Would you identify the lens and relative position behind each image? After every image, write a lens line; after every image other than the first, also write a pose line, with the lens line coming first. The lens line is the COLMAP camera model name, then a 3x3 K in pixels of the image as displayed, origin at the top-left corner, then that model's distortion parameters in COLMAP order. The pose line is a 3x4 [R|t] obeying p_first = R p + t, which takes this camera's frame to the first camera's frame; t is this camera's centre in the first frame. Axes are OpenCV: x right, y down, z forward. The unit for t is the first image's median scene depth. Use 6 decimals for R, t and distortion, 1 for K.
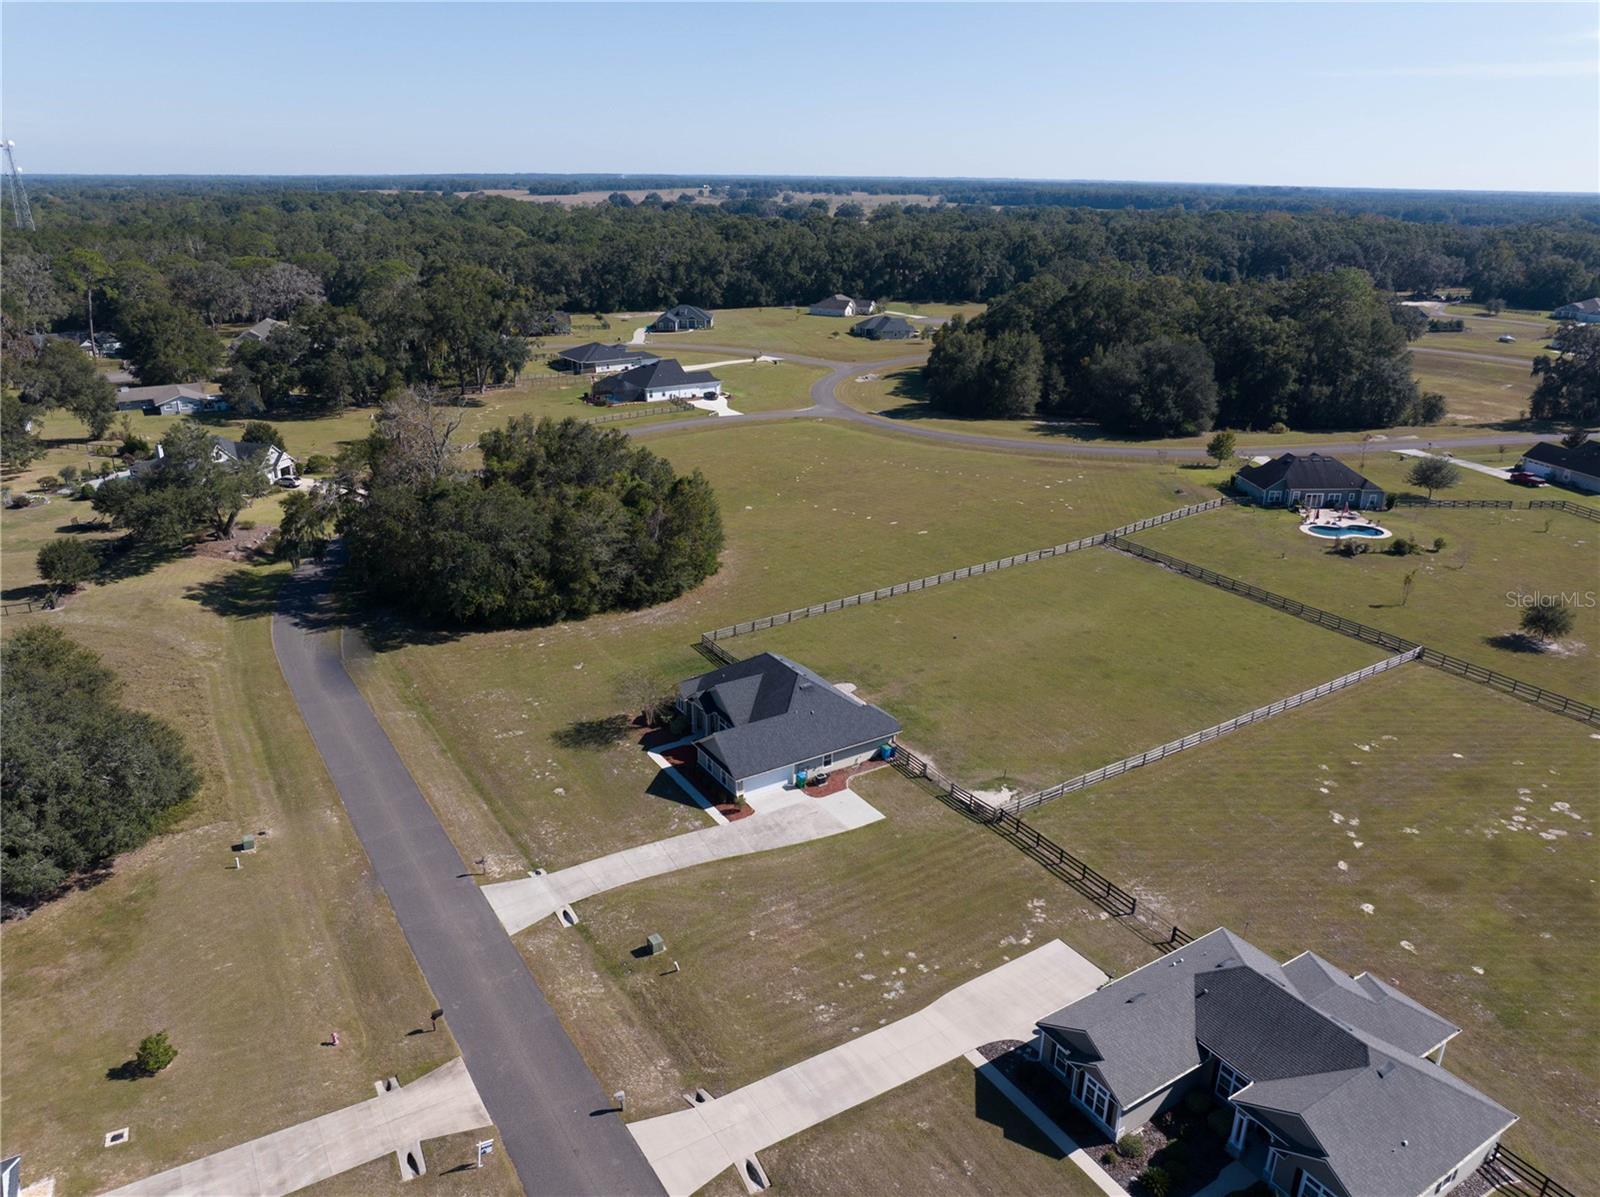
lens RADIAL K [[1120.8, 0, 800.0], [0, 1120.8, 598.5], [0, 0, 1]] dist [0.000461, -0.074301]
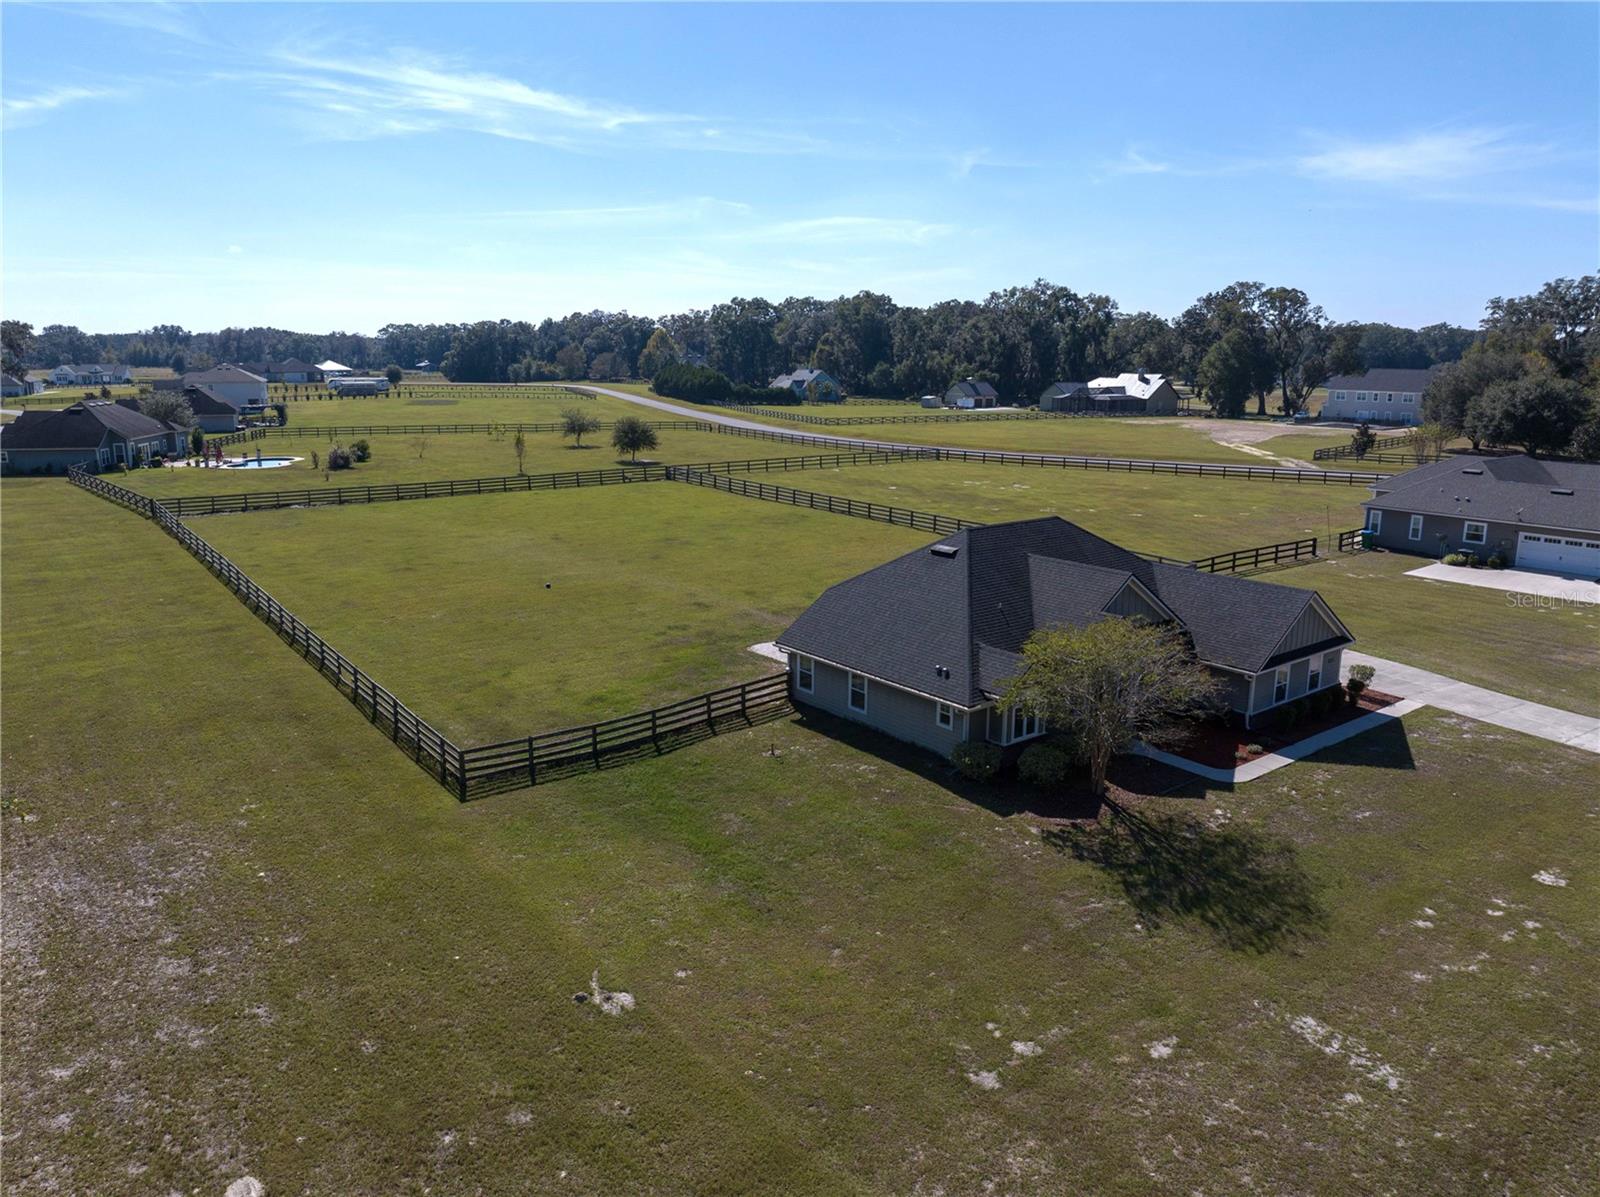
lens RADIAL K [[1127.5, 0, 800.0], [0, 1127.5, 598.5], [0, 0, 1]] dist [-0.045917, 0.008276]
pose [[-0.100846, -0.224868, 0.969157, -0.456165], [0.348066, 0.904590, 0.246105, -0.056916], [-0.932030, 0.362149, -0.012955, 1.098184]]
